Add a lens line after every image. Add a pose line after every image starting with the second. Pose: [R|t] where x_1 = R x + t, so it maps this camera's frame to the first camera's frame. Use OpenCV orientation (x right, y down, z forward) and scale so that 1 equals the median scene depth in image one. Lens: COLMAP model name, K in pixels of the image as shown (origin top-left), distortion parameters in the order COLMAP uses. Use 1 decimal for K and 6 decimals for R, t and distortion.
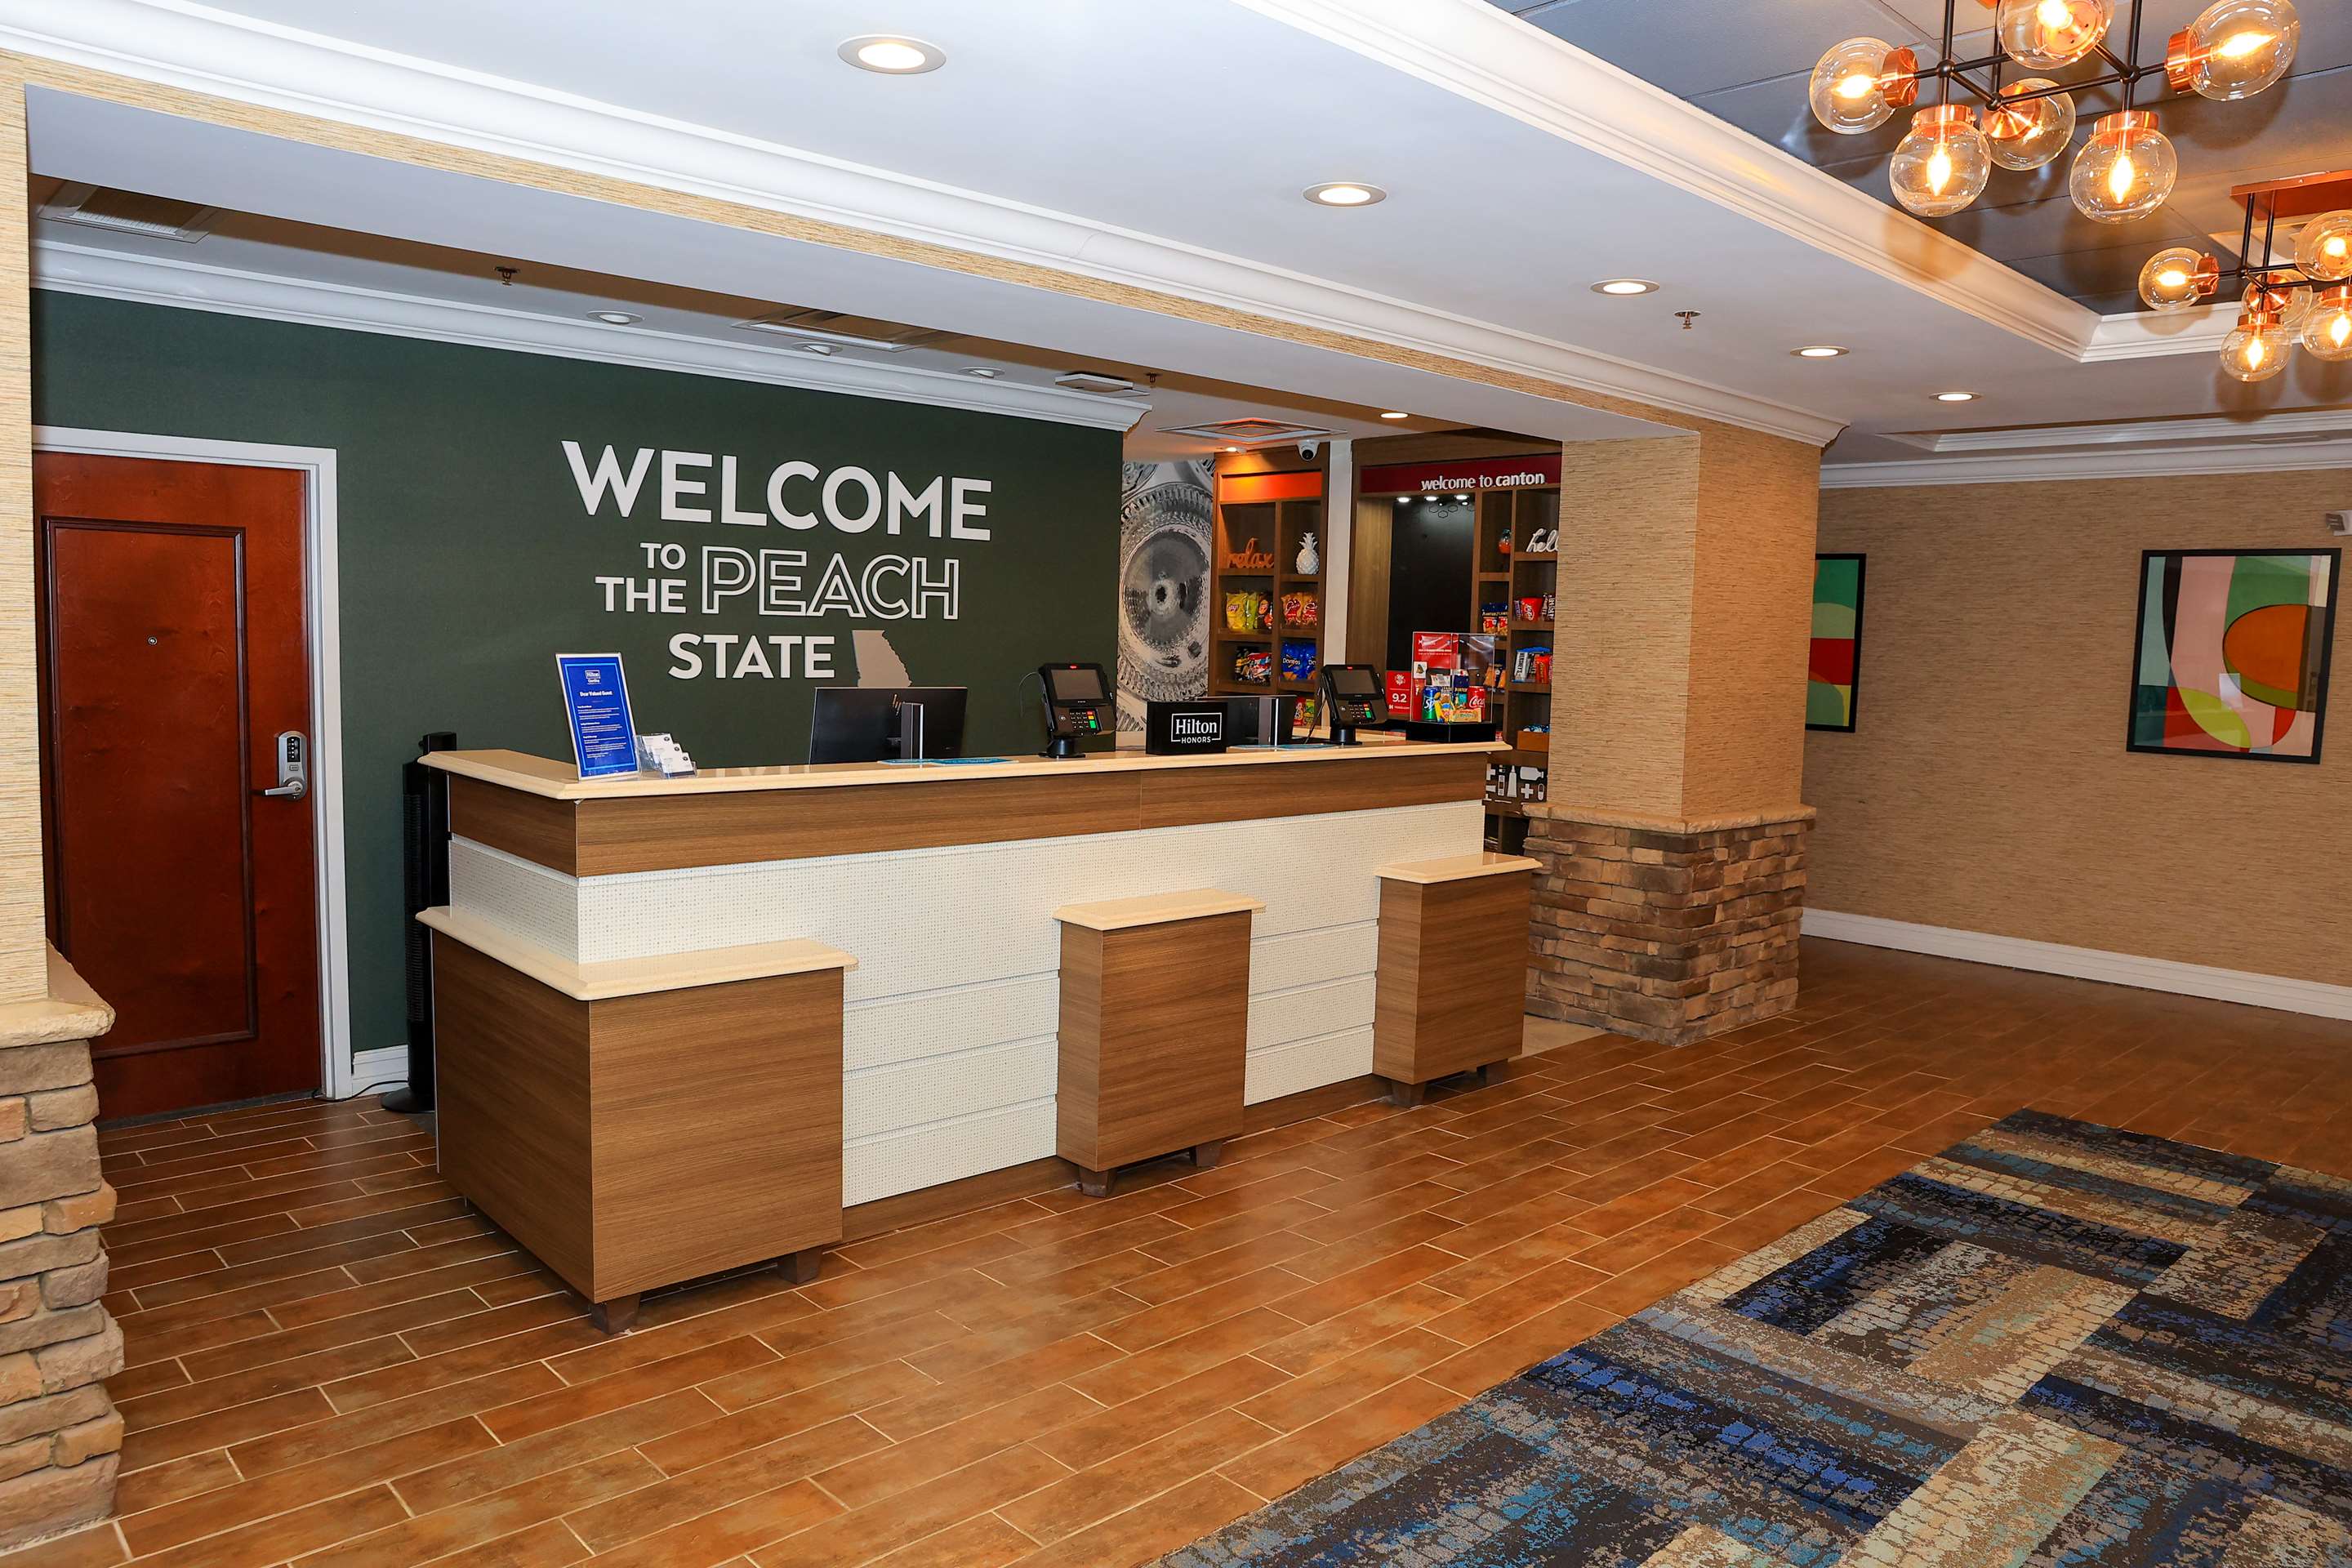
lens RADIAL K [[1625.5, 0, 1176.8], [0, 1625.5, 778.7], [0, 0, 1]] dist [-0.040464, 0.002899]
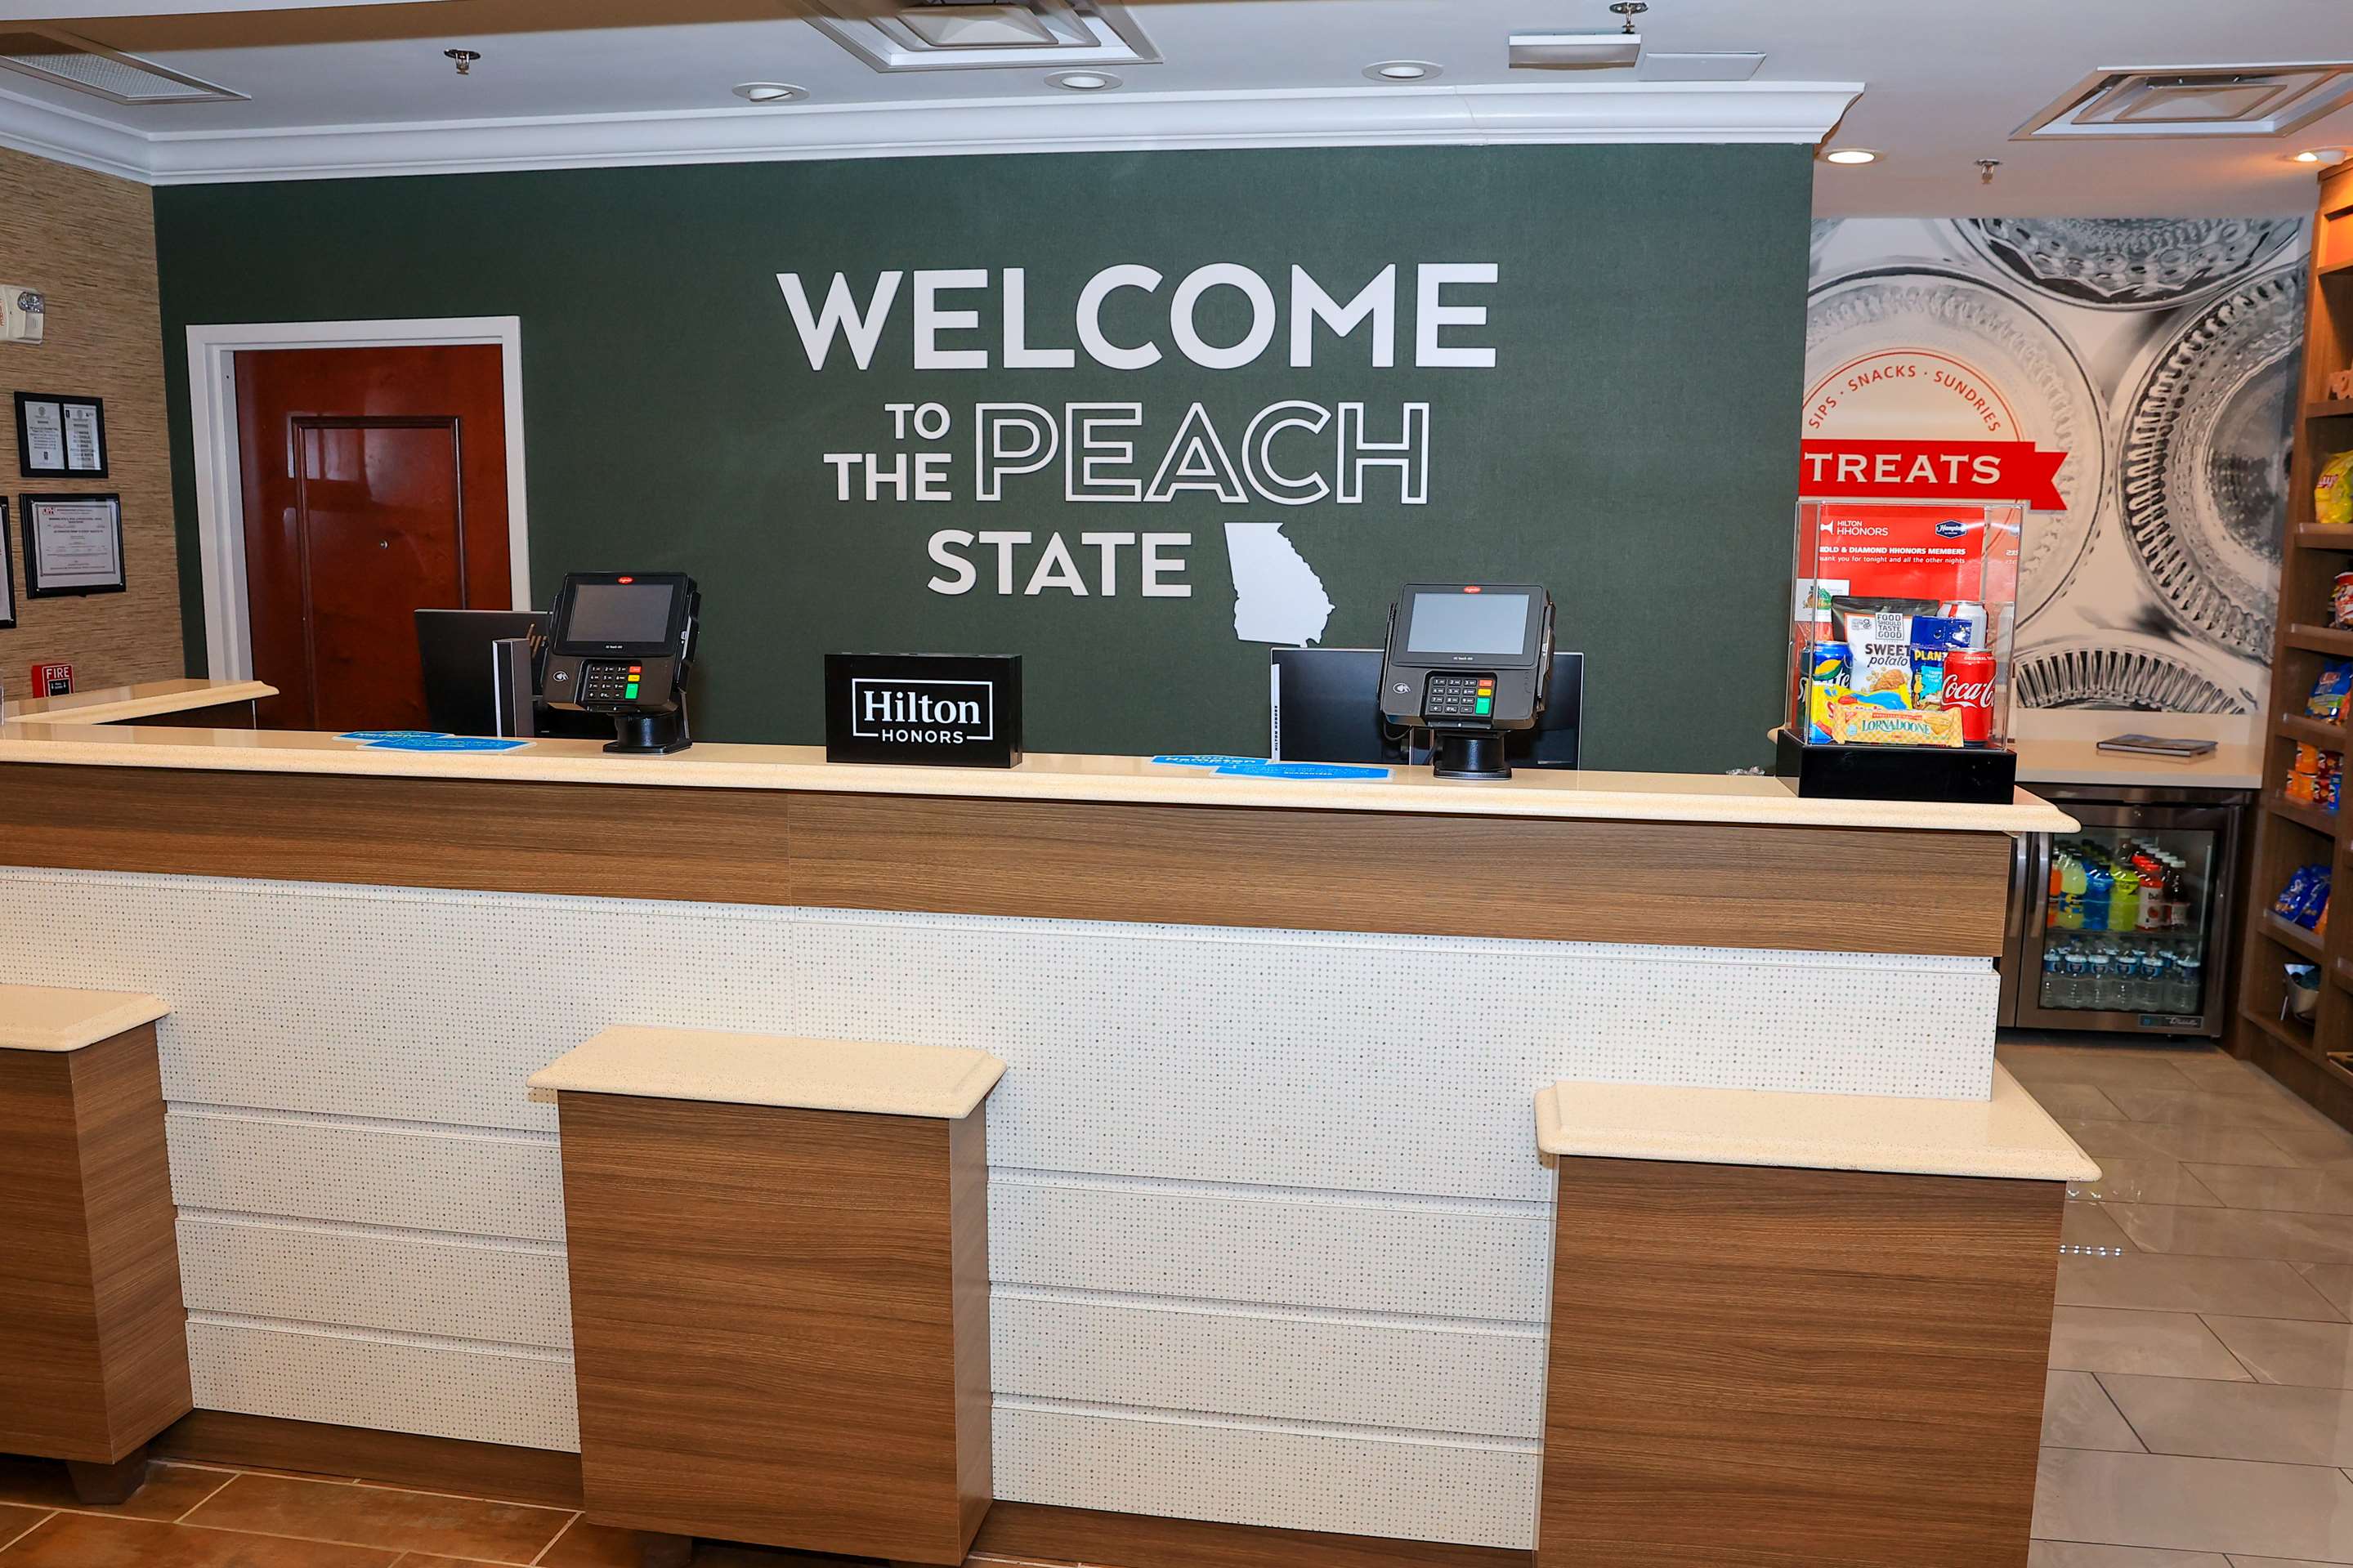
lens RADIAL K [[1806.0, 0, 1172.8], [0, 1806.0, 787.2], [0, 0, 1]] dist [-0.092455, 0.055167]
pose [[0.615059, 0.098964, -0.782246, 0.366924], [-0.065944, 0.995073, 0.074039, -0.041299], [0.785718, 0.006046, 0.618555, 0.573140]]
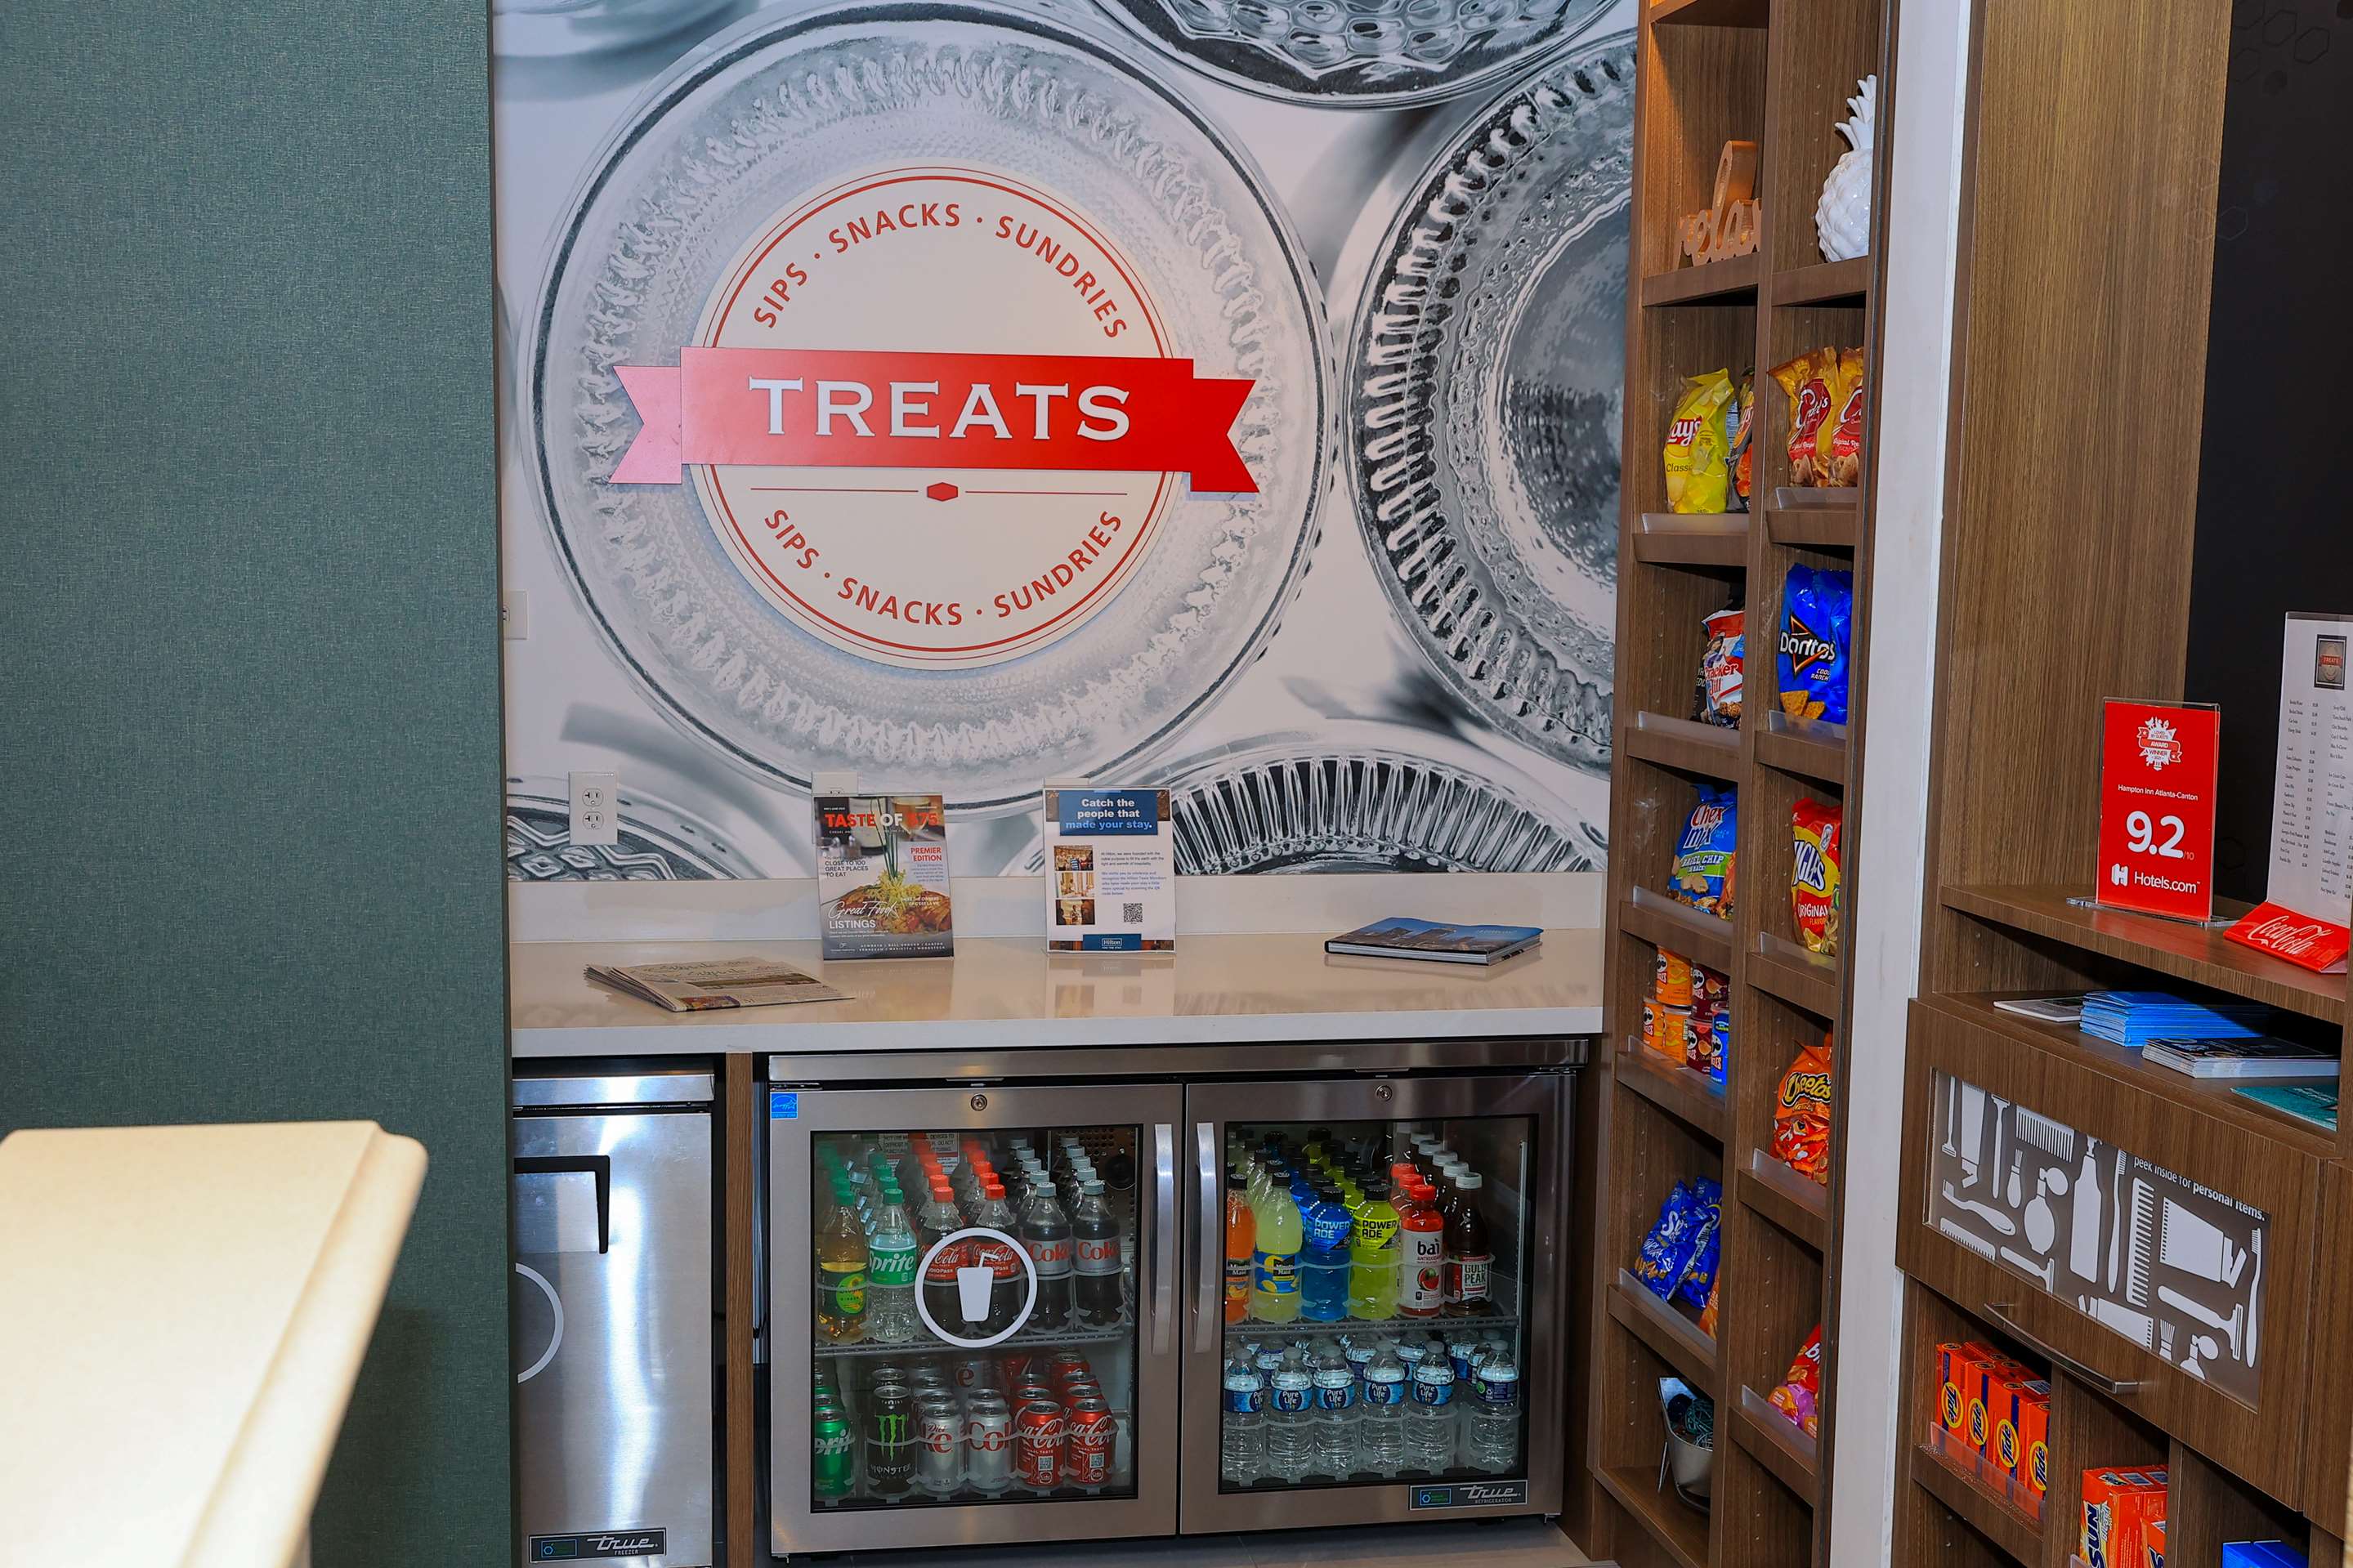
lens RADIAL K [[2780.4, 0, 1151.6], [0, 2780.4, 884.9], [0, 0, 1]] dist [-0.013418, 0.000000]
pose [[0.848175, 0.055301, -0.526822, 0.291817], [-0.041444, 0.998415, 0.038079, -0.070479], [0.528093, -0.010464, 0.849122, 0.869439]]
